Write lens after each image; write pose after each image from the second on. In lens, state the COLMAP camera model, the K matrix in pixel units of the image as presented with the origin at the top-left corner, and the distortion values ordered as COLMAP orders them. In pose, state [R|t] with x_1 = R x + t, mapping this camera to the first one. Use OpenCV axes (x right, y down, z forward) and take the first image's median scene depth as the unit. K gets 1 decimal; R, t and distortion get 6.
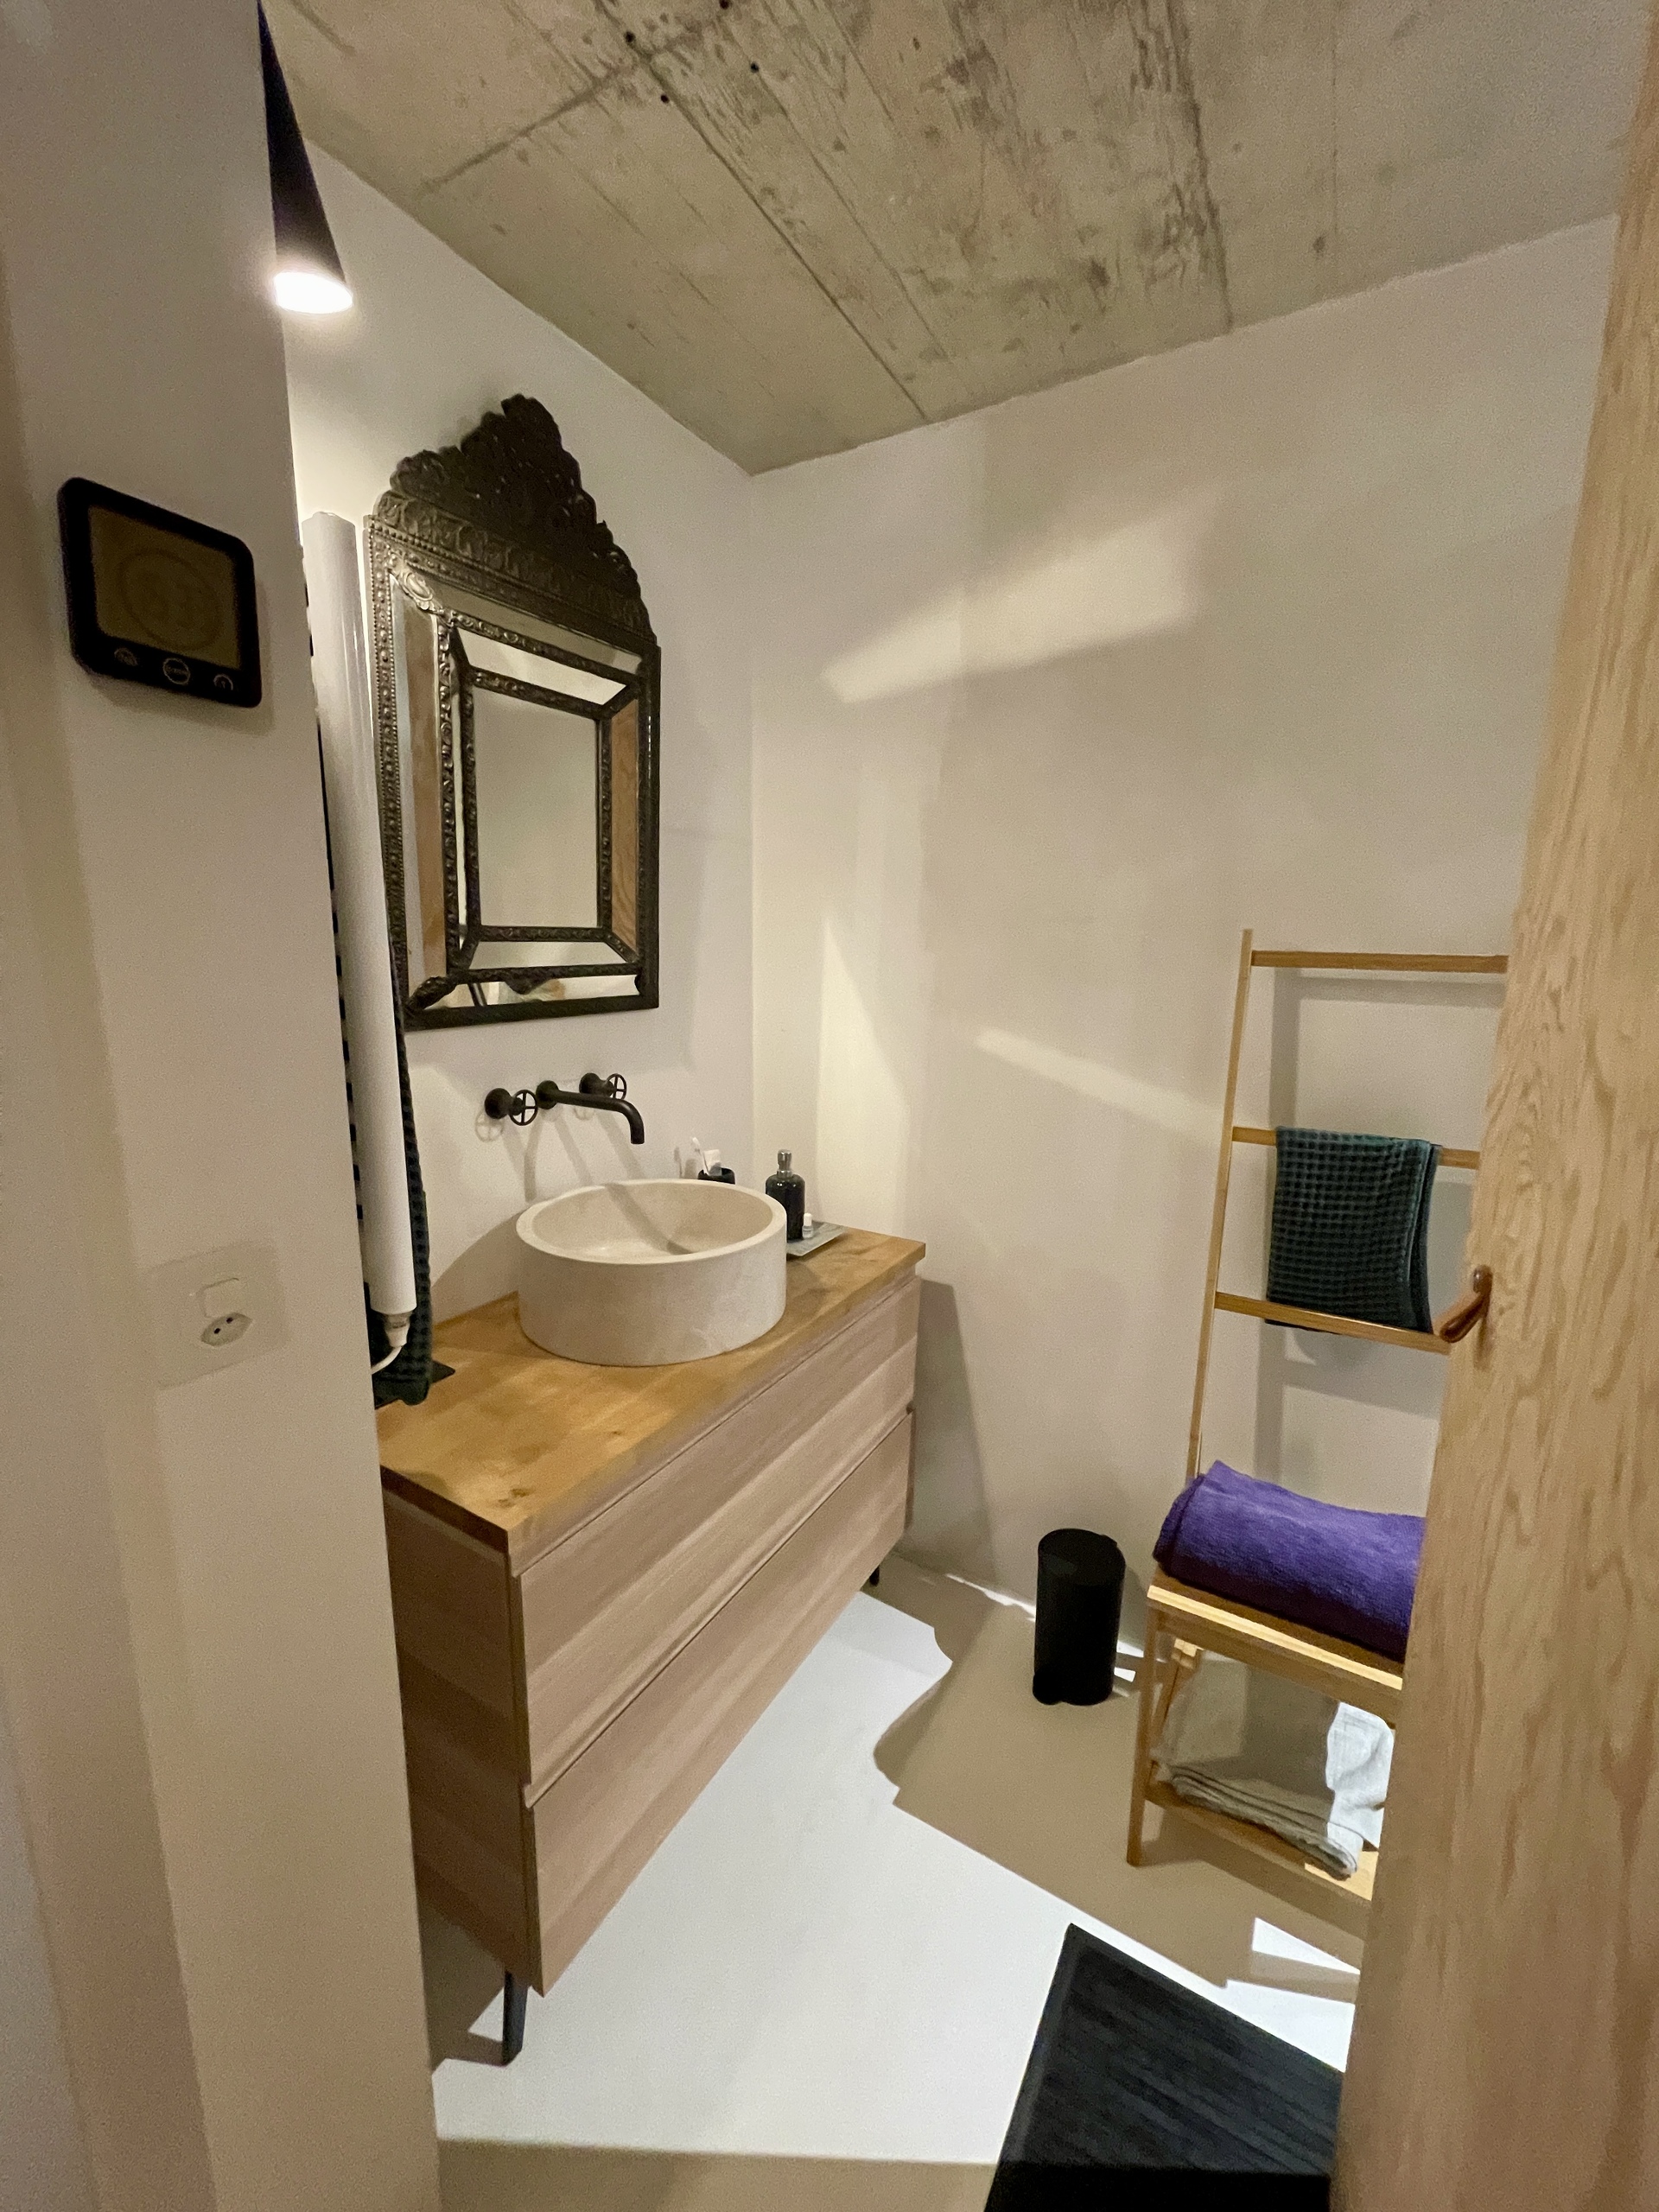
lens RADIAL K [[886.7, 0, 831.7], [0, 886.7, 1098.6], [0, 0, 1]] dist [0.002121, -0.001477]
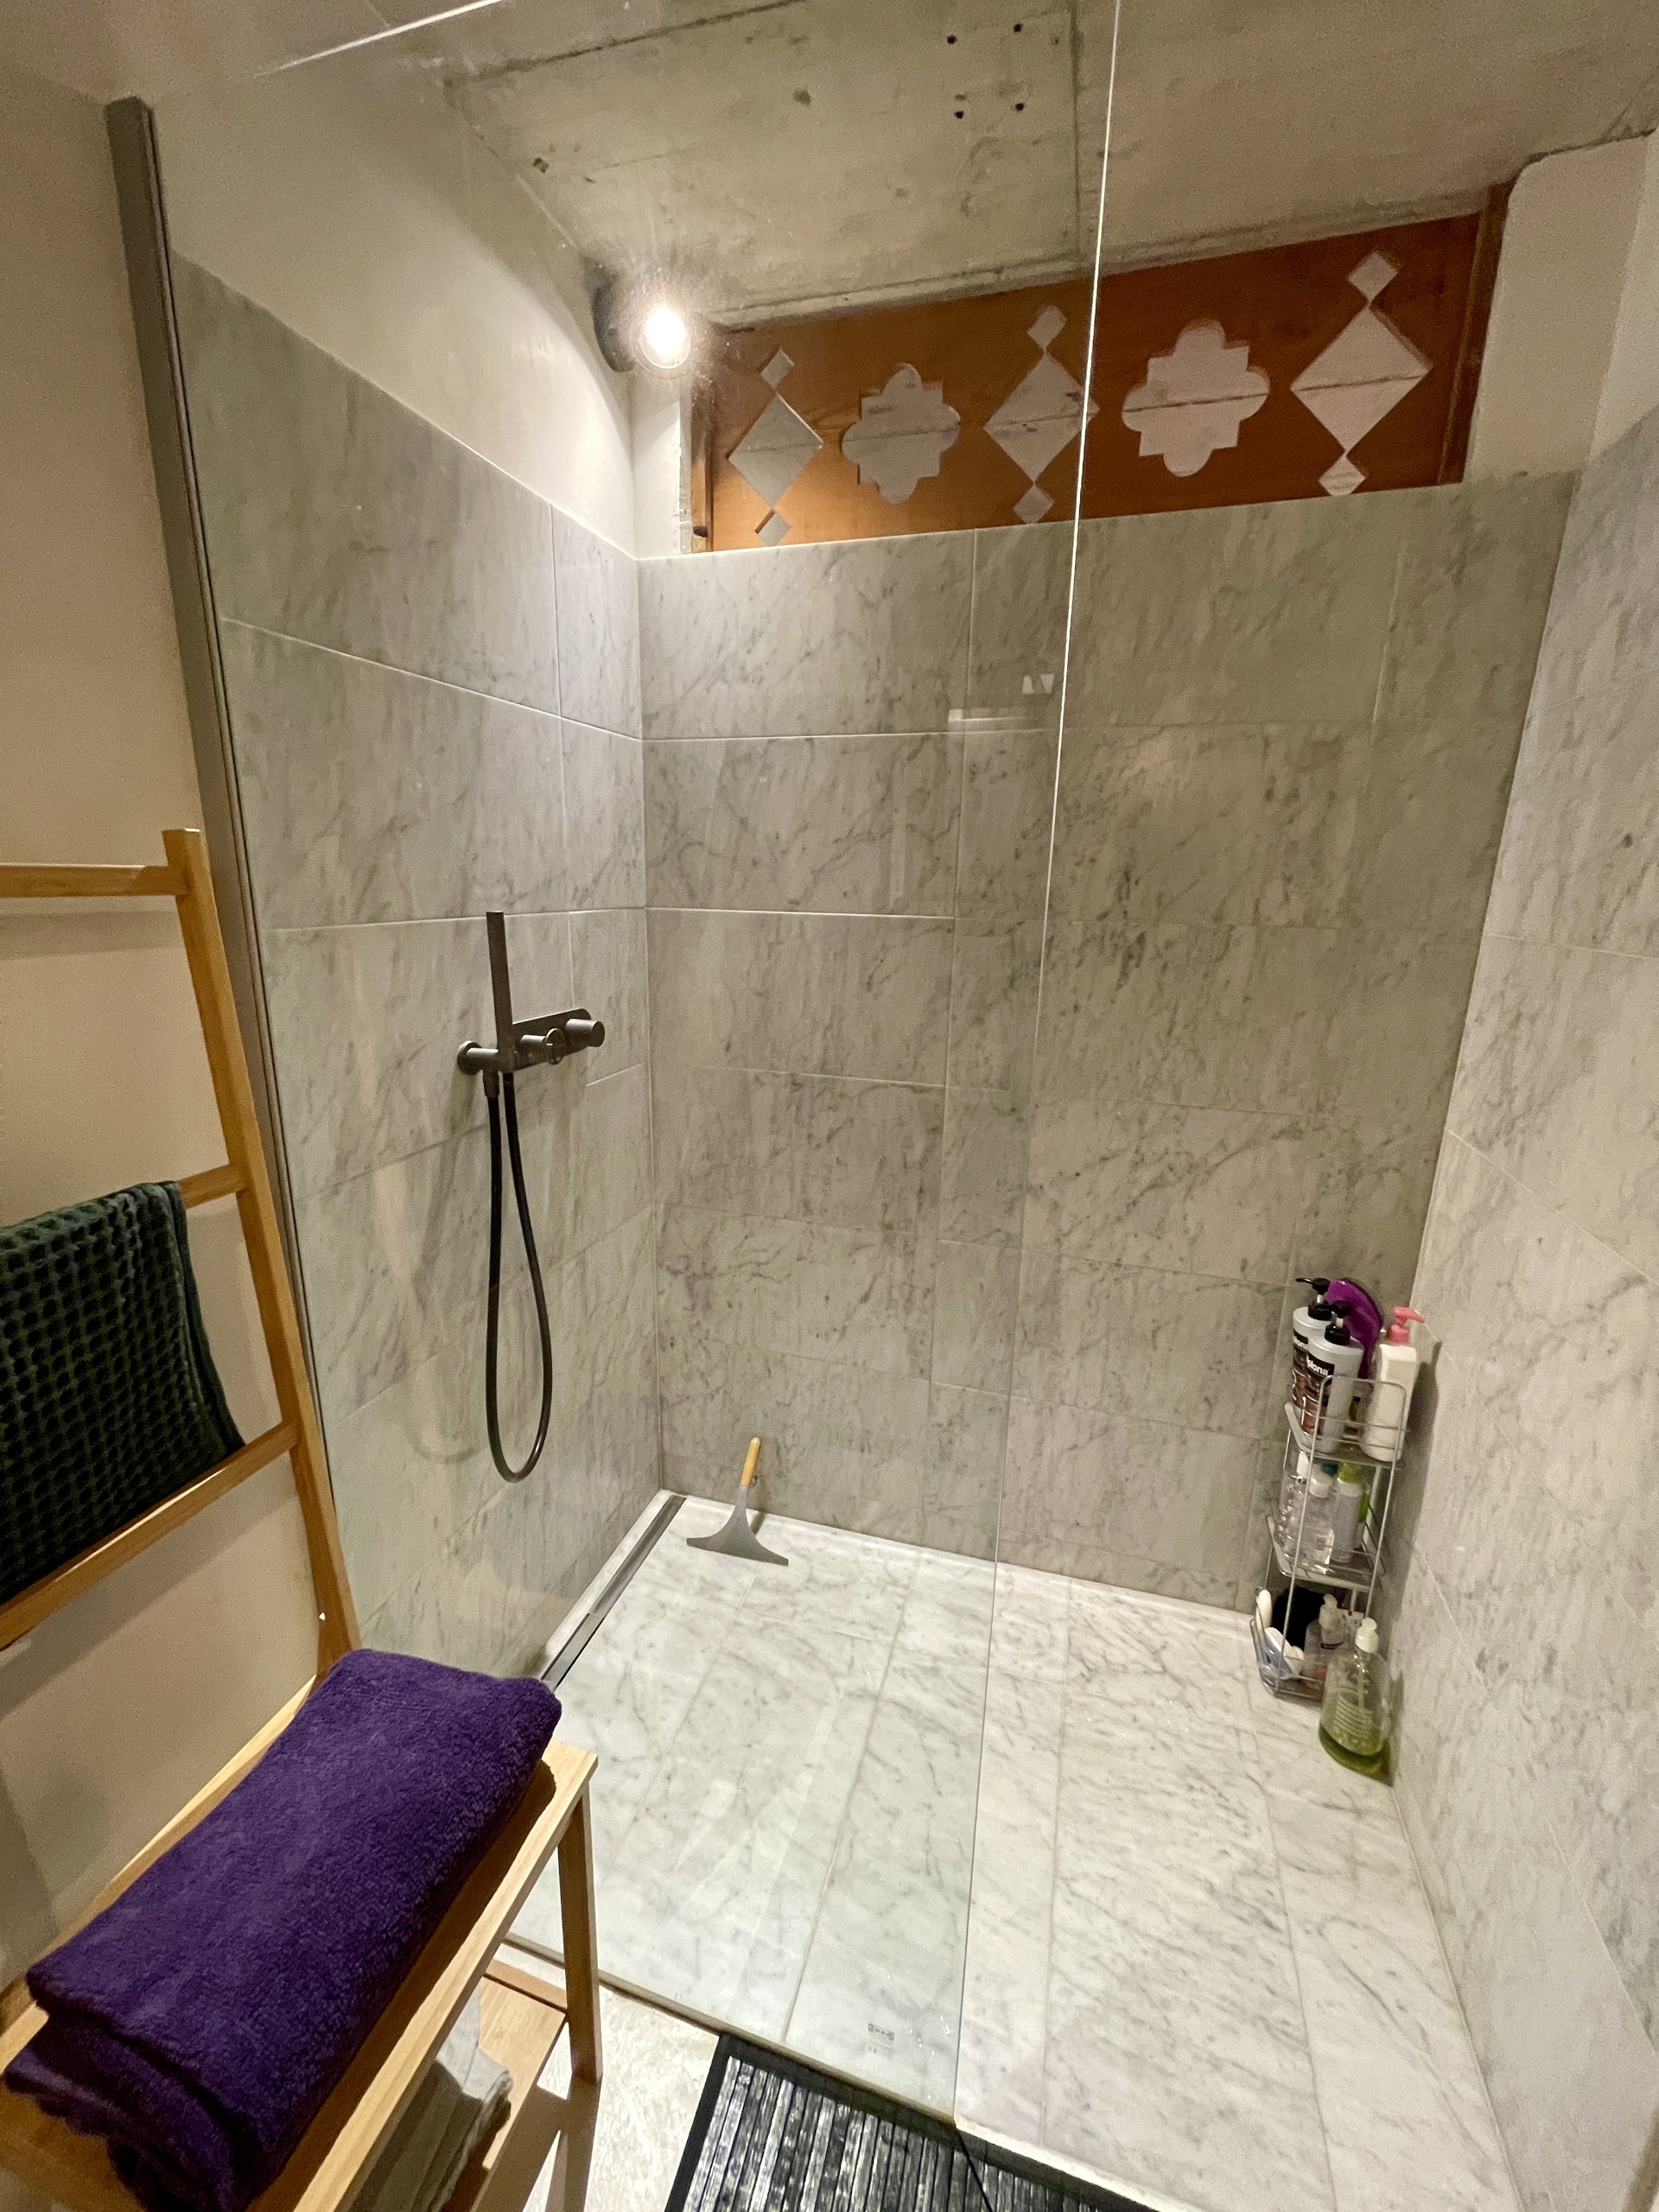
lens RADIAL K [[886.7, 0, 828.7], [0, 886.7, 1094.8], [0, 0, 1]] dist [0.002121, -0.001477]
pose [[-0.230610, -0.260766, 0.937454, 0.025617], [0.152338, 0.941866, 0.299468, -0.114281], [-0.961048, 0.211870, -0.177479, 0.650485]]
